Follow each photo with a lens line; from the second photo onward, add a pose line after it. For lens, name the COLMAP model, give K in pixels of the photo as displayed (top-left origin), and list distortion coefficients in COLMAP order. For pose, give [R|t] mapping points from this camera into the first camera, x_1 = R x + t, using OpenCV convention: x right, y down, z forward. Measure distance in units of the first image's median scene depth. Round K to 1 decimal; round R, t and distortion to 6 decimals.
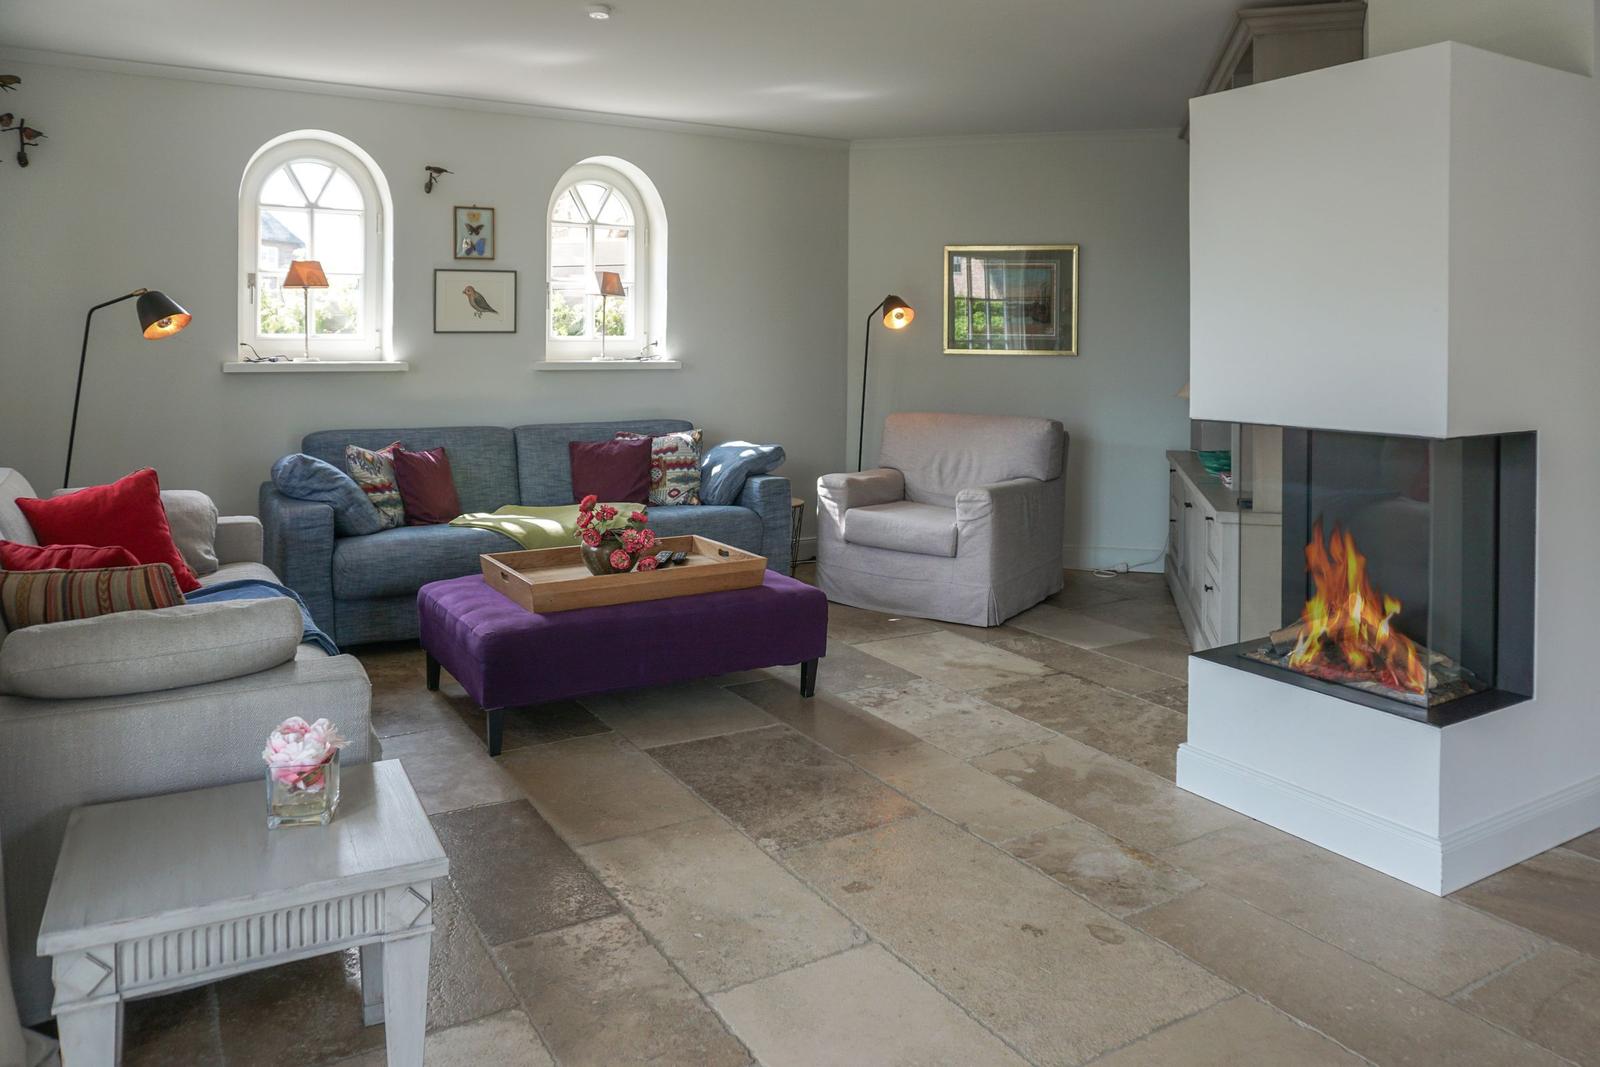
lens RADIAL K [[1126.8, 0, 764.3], [0, 1126.8, 384.3], [0, 0, 1]] dist [-0.041272, 0.003926]
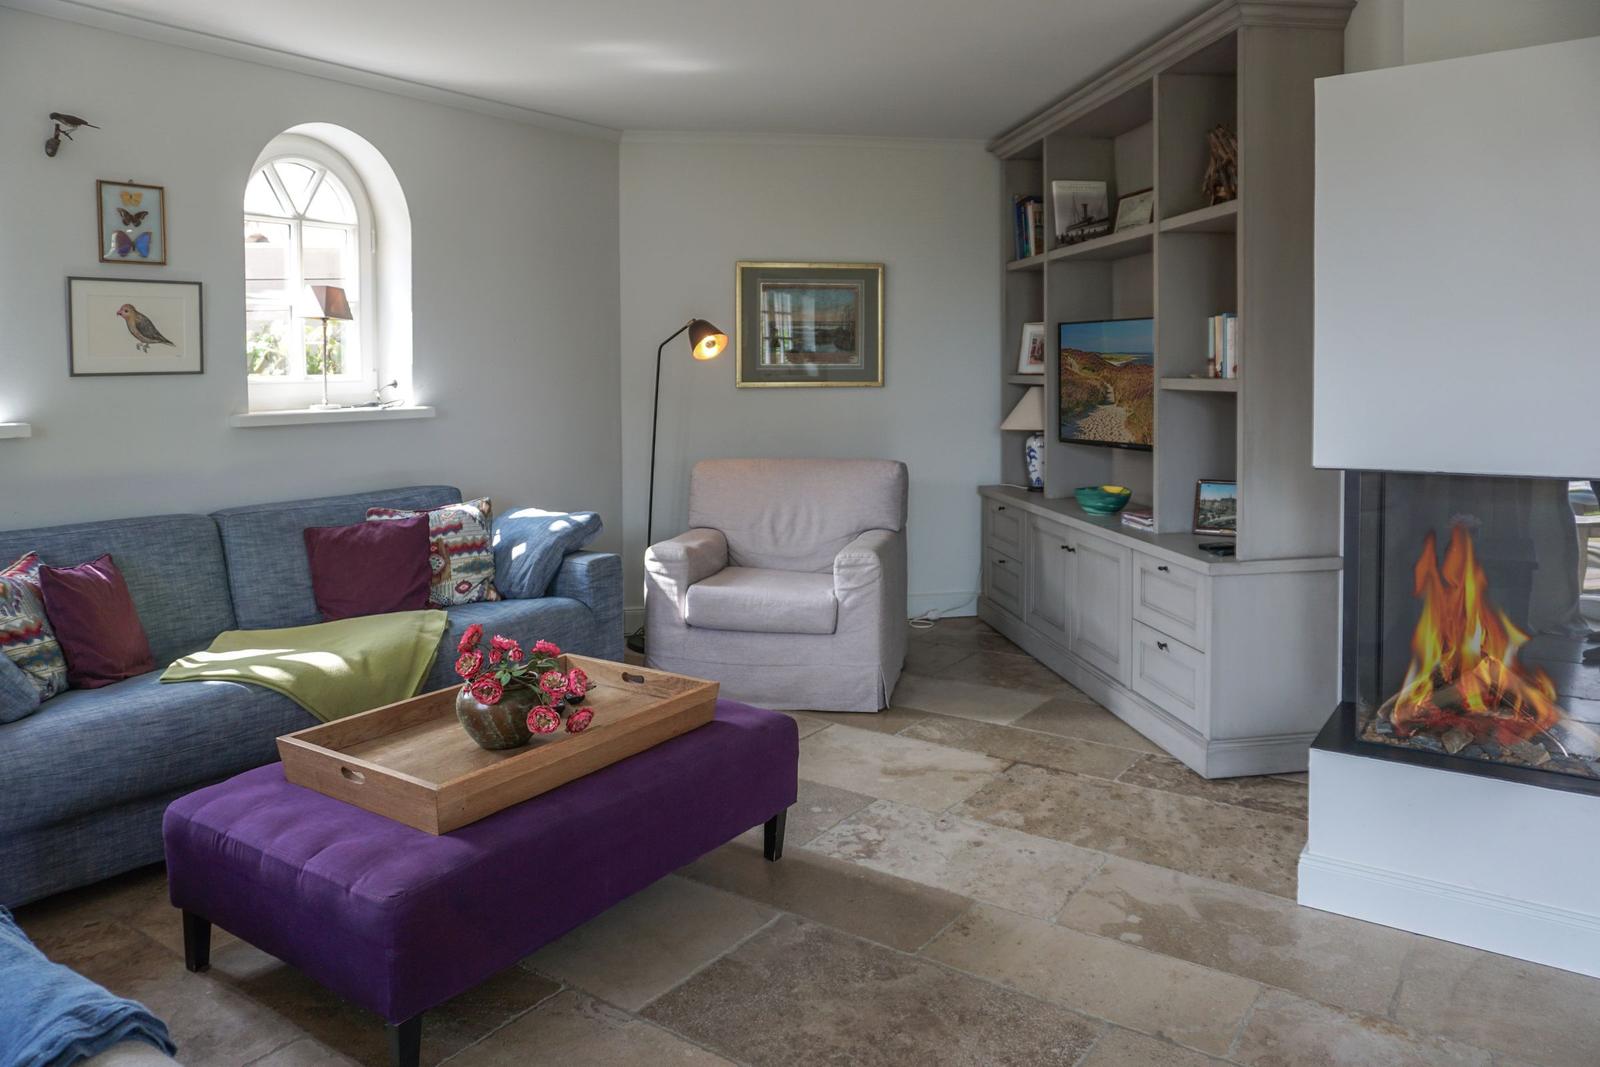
lens RADIAL K [[1107.9, 0, 805.0], [0, 1107.9, 436.6], [0, 0, 1]] dist [-0.038302, 0.021015]
pose [[0.903653, -0.041796, 0.426220, -0.181847], [0.031512, 0.999018, 0.031155, -0.017417], [-0.427104, -0.014722, 0.904083, 0.251799]]
